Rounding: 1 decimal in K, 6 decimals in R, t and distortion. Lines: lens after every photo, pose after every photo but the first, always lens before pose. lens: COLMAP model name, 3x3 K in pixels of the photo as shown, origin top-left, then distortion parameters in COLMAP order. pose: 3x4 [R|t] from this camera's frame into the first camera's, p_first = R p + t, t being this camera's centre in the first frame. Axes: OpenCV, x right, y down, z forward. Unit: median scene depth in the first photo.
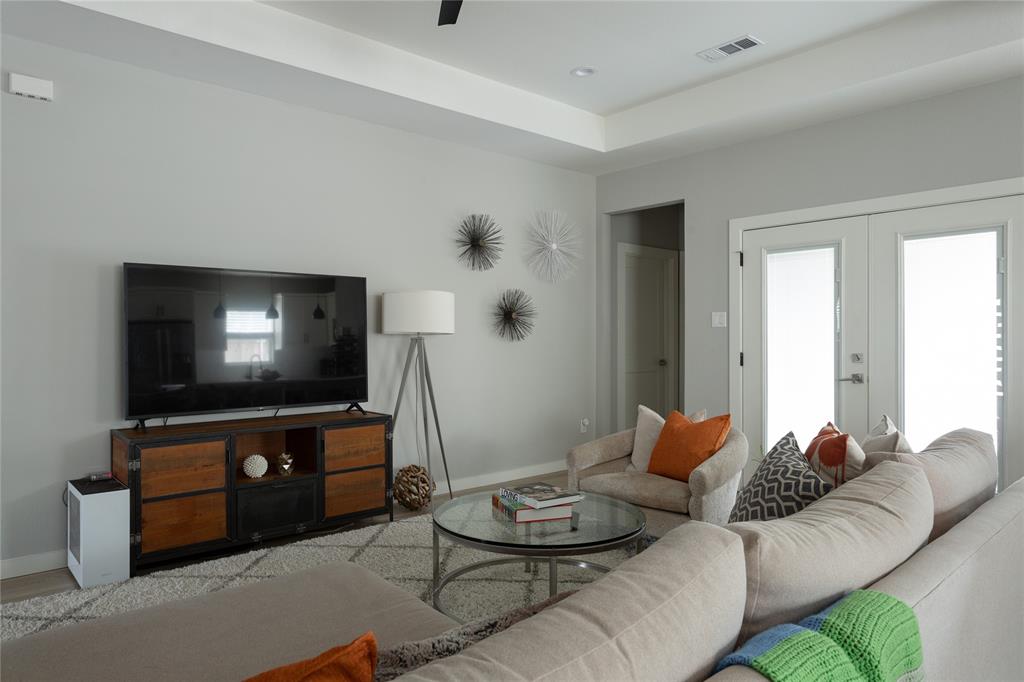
lens RADIAL K [[648.7, 0, 517.8], [0, 648.7, 339.8], [0, 0, 1]] dist [-0.009486, 0.010513]
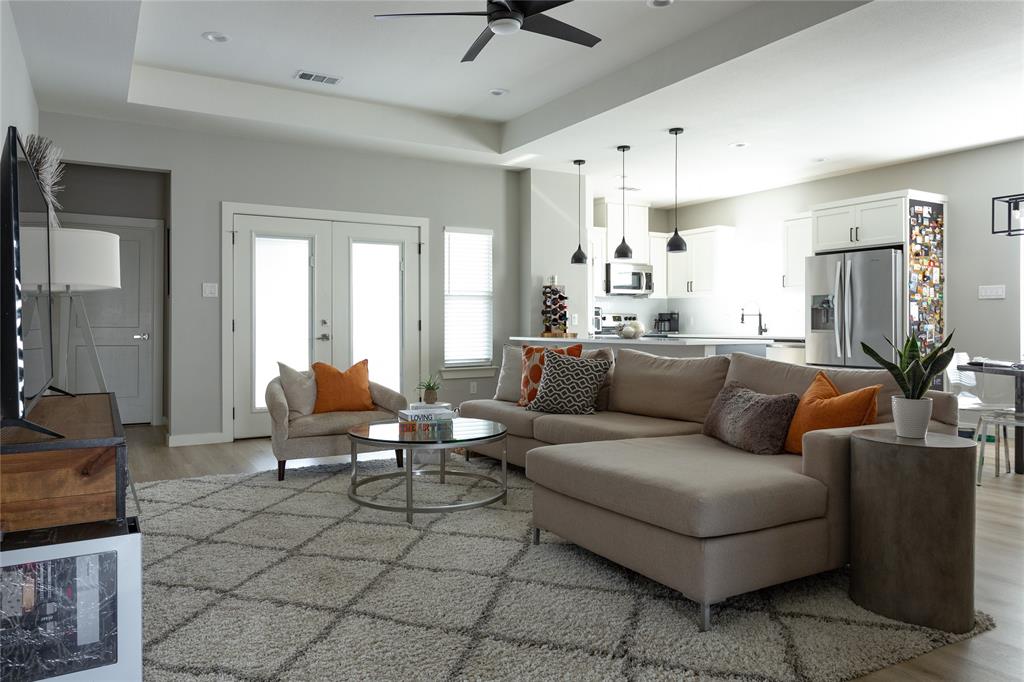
lens RADIAL K [[648.7, 0, 478.2], [0, 648.7, 322.3], [0, 0, 1]] dist [-0.009486, 0.010513]
pose [[0.234132, 0.000501, 0.972205, -0.756028], [0.004933, 0.999986, -0.001703, 0.031905], [-0.972192, 0.005194, 0.234126, 0.357981]]
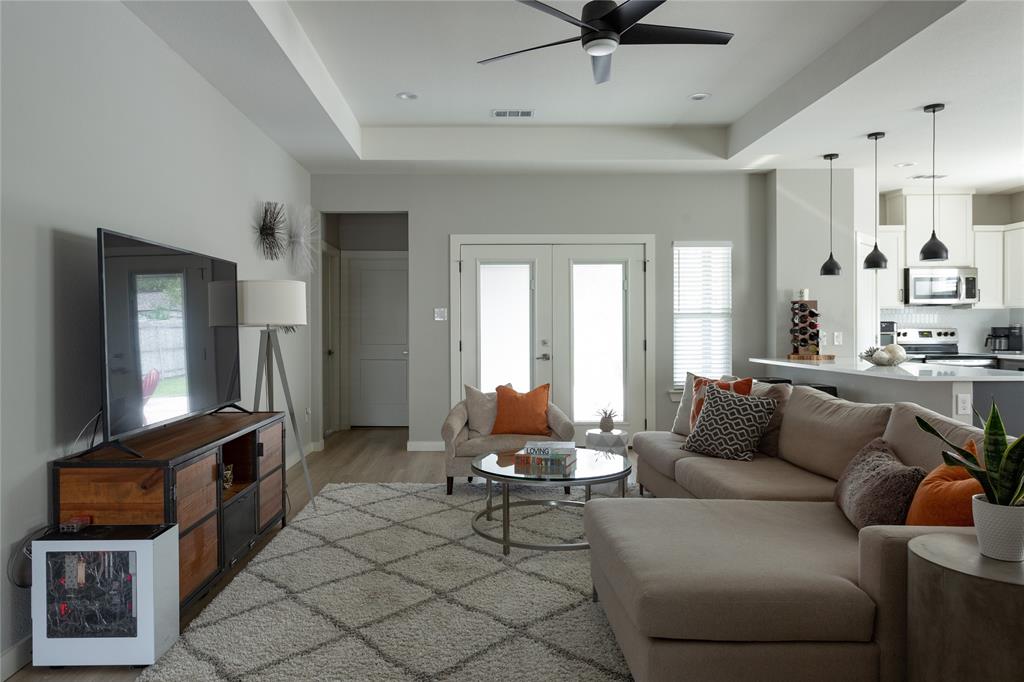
lens RADIAL K [[648.7, 0, 509.6], [0, 648.7, 330.4], [0, 0, 1]] dist [-0.009486, 0.010513]
pose [[0.652992, -0.005530, 0.757345, -0.625971], [0.005912, 0.999980, 0.002204, -0.003184], [-0.757342, 0.003038, 0.653012, 0.118266]]
